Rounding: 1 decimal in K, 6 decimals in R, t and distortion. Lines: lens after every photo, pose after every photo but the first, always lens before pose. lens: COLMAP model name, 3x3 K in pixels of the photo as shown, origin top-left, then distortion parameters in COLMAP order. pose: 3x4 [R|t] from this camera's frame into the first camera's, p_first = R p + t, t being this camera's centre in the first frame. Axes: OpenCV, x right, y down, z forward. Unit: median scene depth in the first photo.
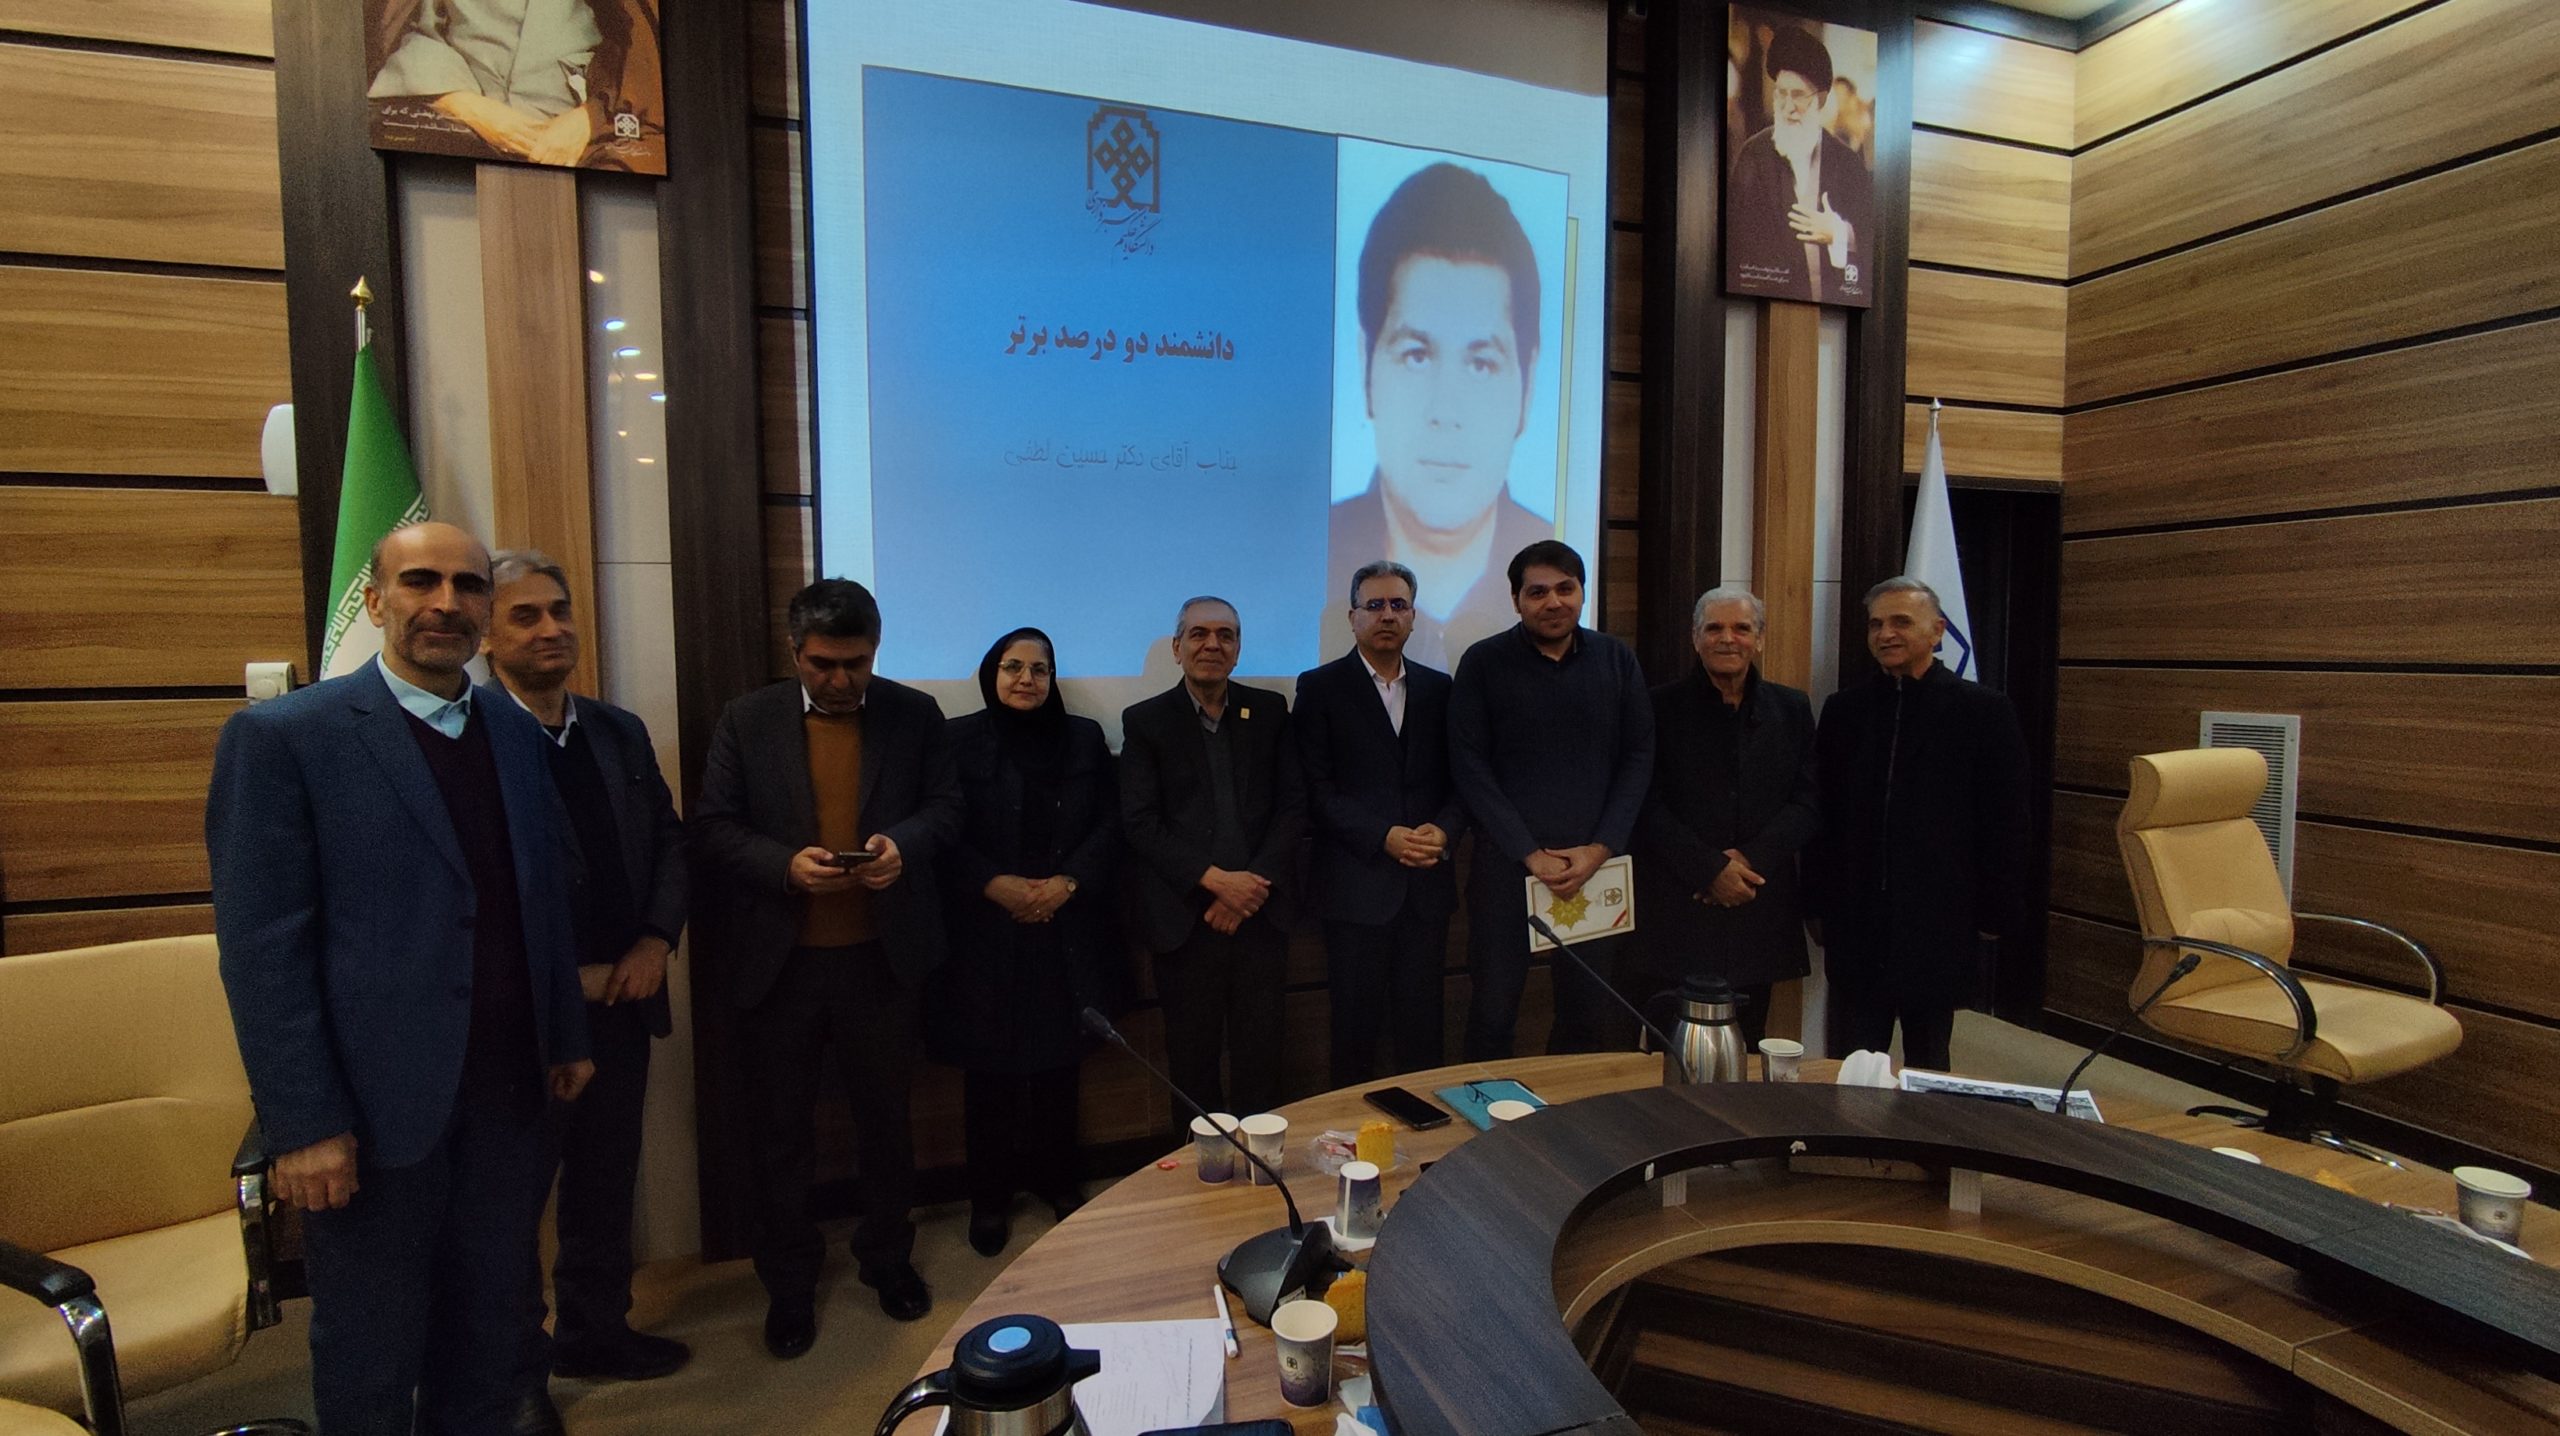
lens RADIAL K [[1173.8, 0, 1281.5], [0, 1173.8, 729.6], [0, 0, 1]] dist [-0.000263, -0.000001]
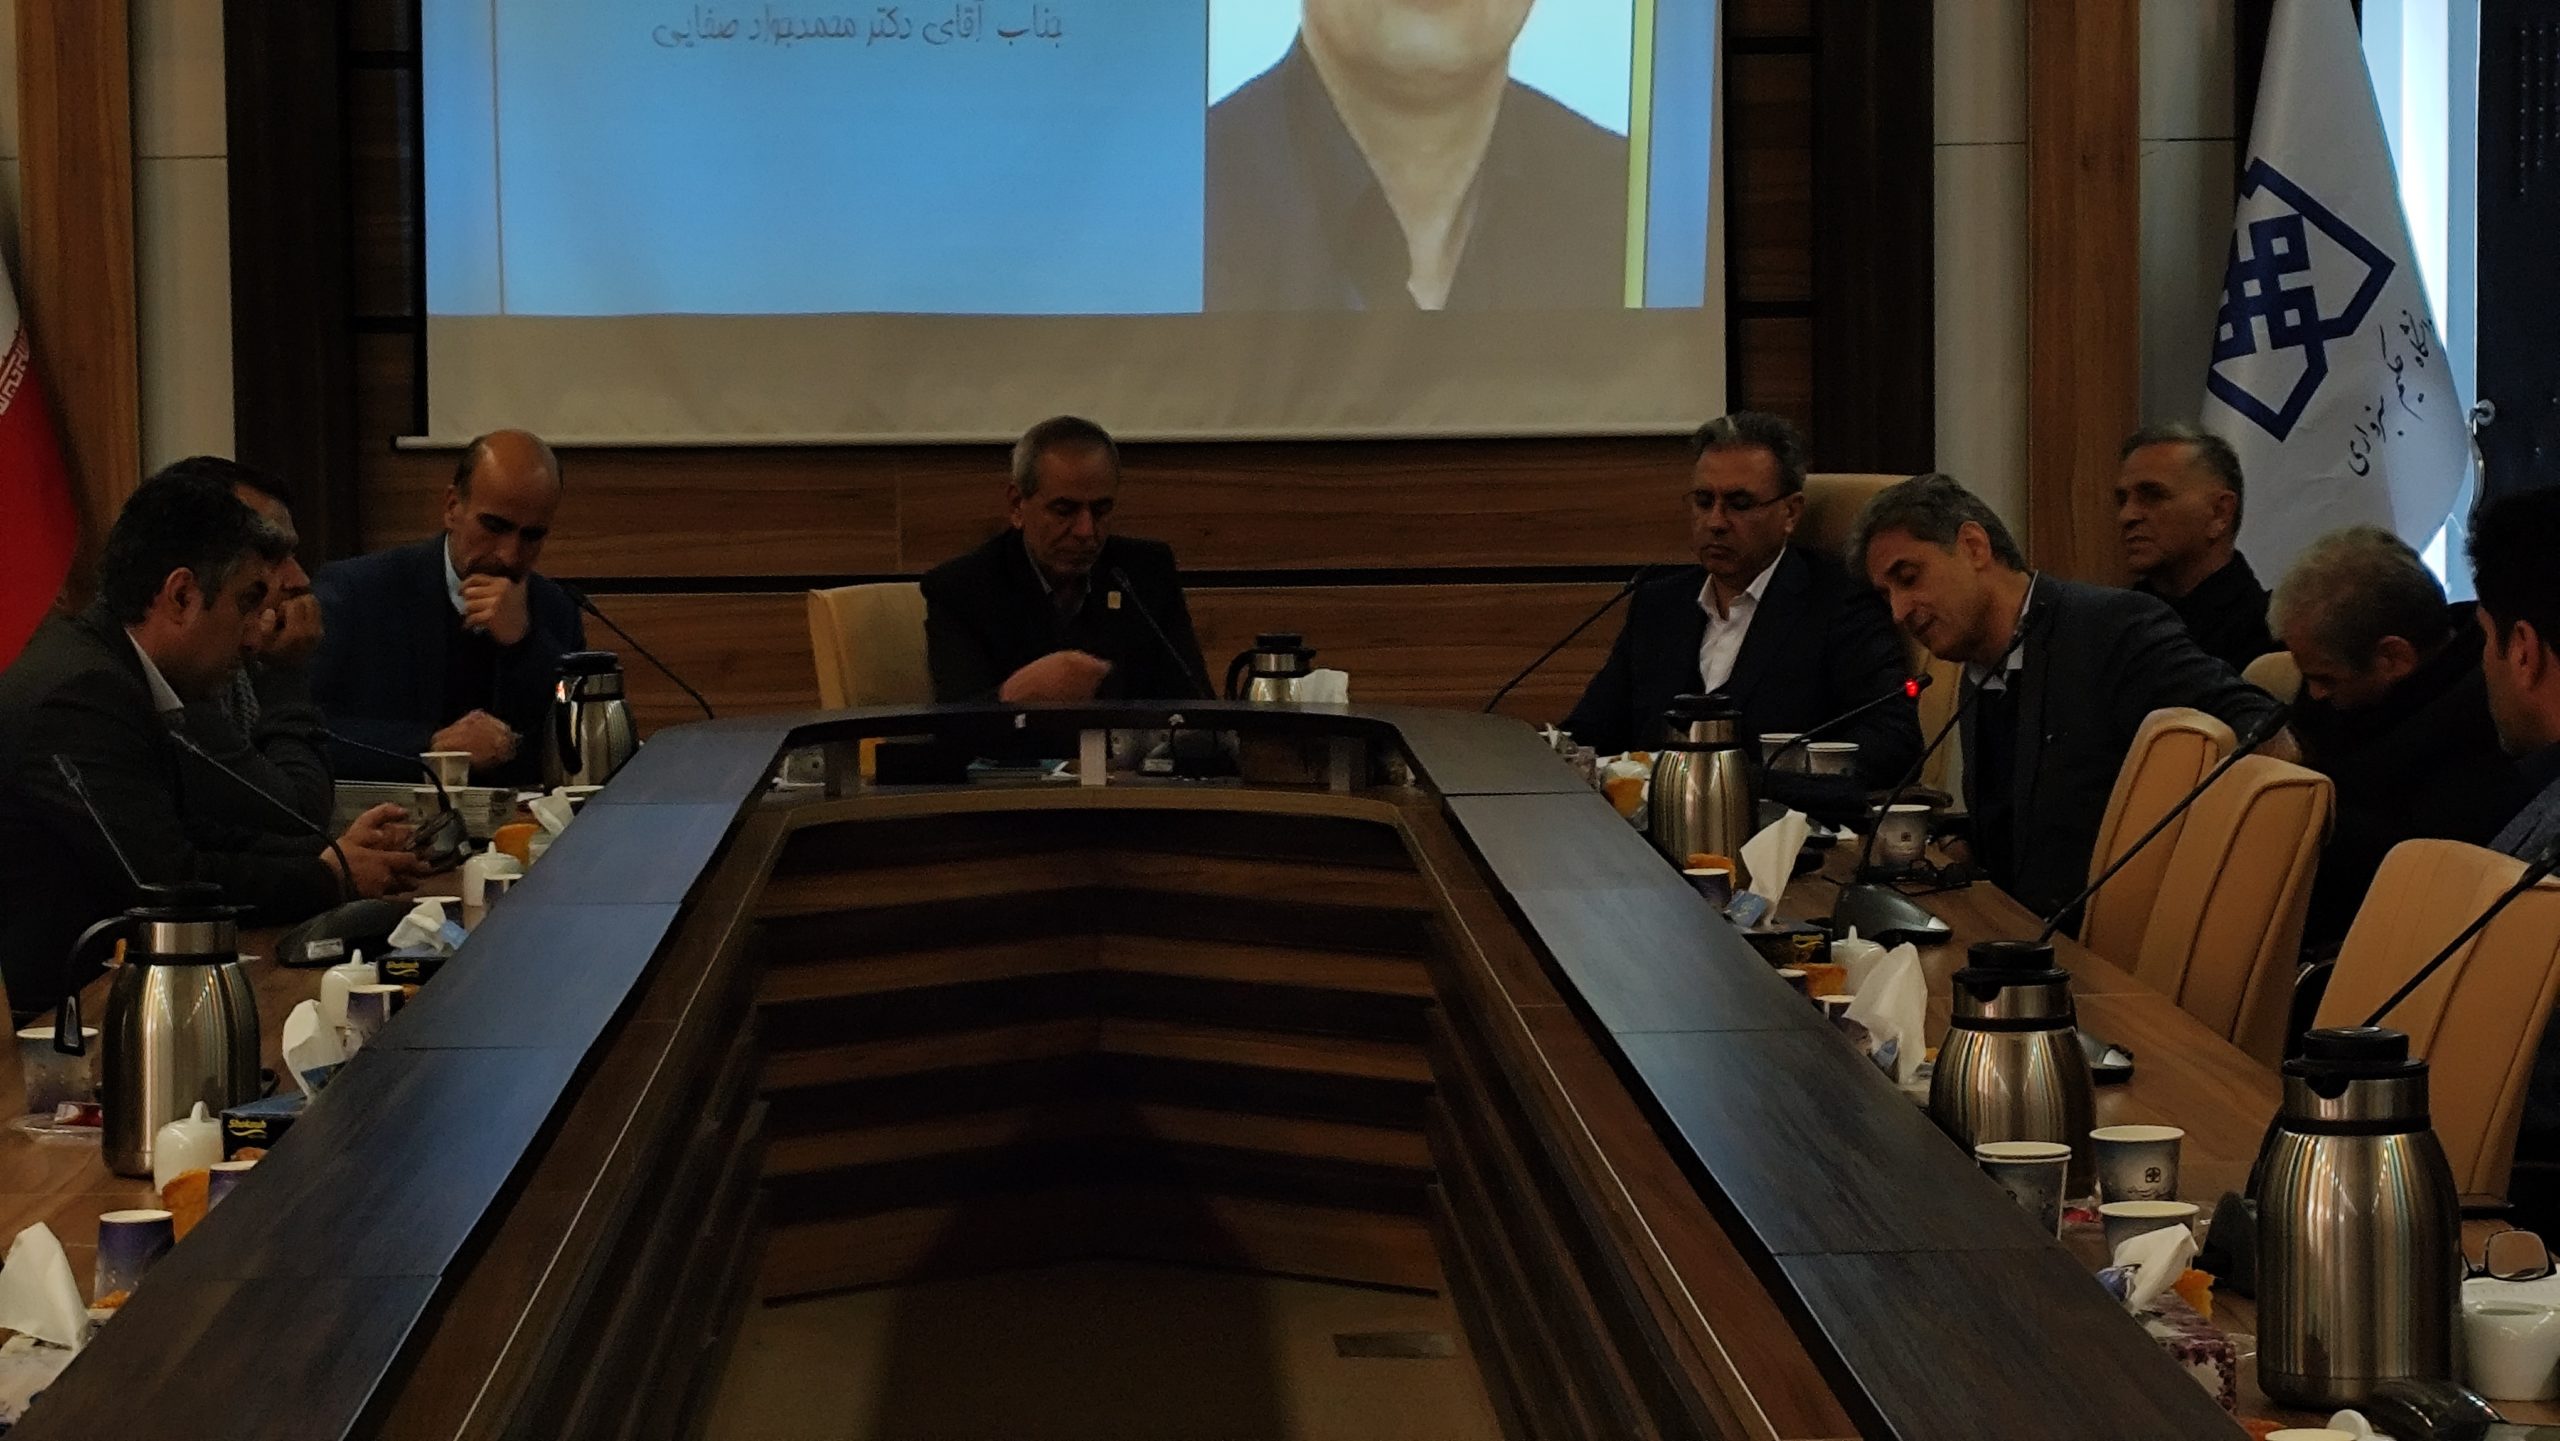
lens RADIAL K [[6610.5, 0, 1258.9], [0, 6610.5, 738.0], [0, 0, 1]] dist [0.011352, 0.000000]
pose [[0.957089, 0.015911, -0.289357, 1.130127], [-0.016242, 0.999867, 0.001260, 0.178488], [0.289338, 0.003494, 0.957221, -2.404074]]
